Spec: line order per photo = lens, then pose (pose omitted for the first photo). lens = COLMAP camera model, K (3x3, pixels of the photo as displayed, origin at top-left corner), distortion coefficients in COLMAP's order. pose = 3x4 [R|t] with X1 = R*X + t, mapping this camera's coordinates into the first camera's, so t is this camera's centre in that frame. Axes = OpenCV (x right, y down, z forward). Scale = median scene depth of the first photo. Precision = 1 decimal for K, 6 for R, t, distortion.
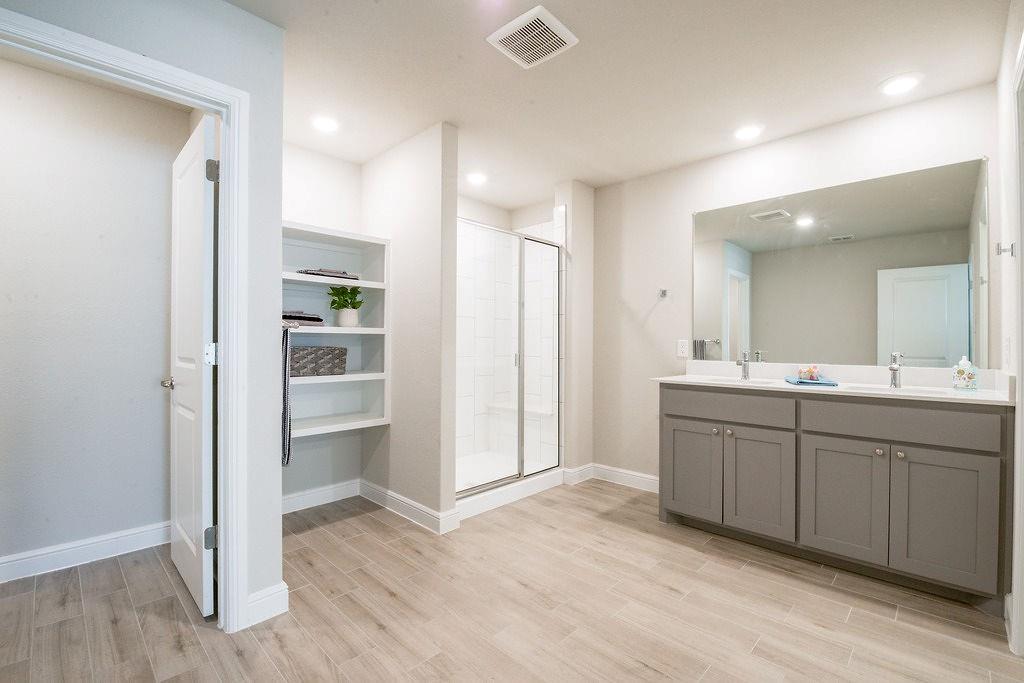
lens RADIAL K [[447.5, 0, 507.5], [0, 447.5, 342.7], [0, 0, 1]] dist [-0.000568, -0.009933]
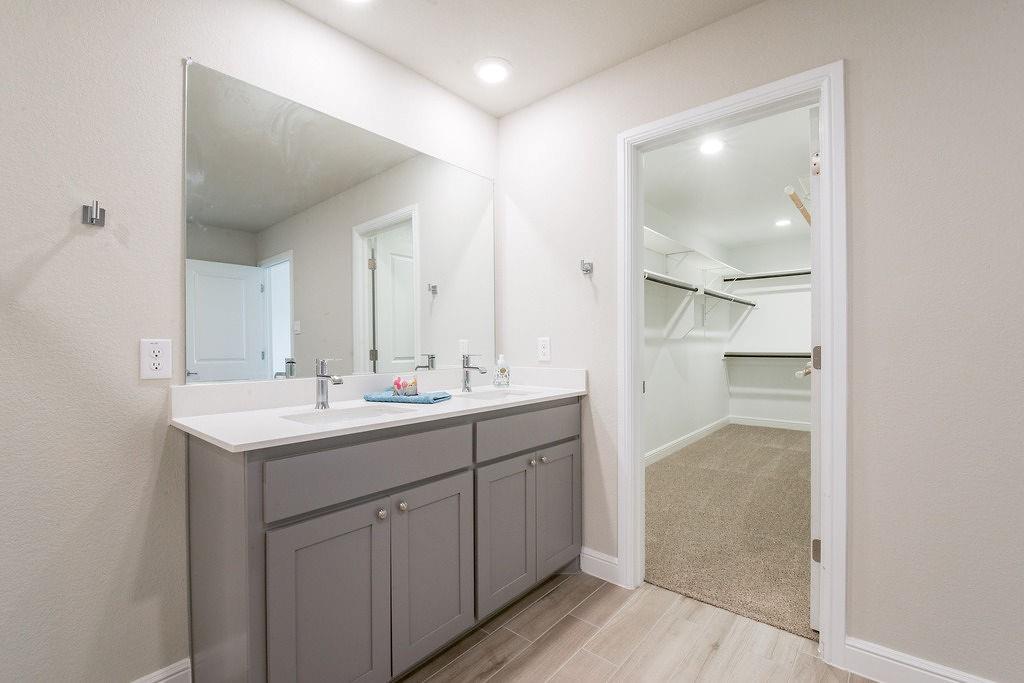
lens RADIAL K [[447.5, 0, 507.5], [0, 447.5, 342.7], [0, 0, 1]] dist [-0.000568, -0.009933]
pose [[-0.062235, -0.000193, 0.998062, -0.088014], [0.004949, 0.999988, 0.000502, -0.002663], [-0.998049, 0.004971, -0.062233, 1.195942]]
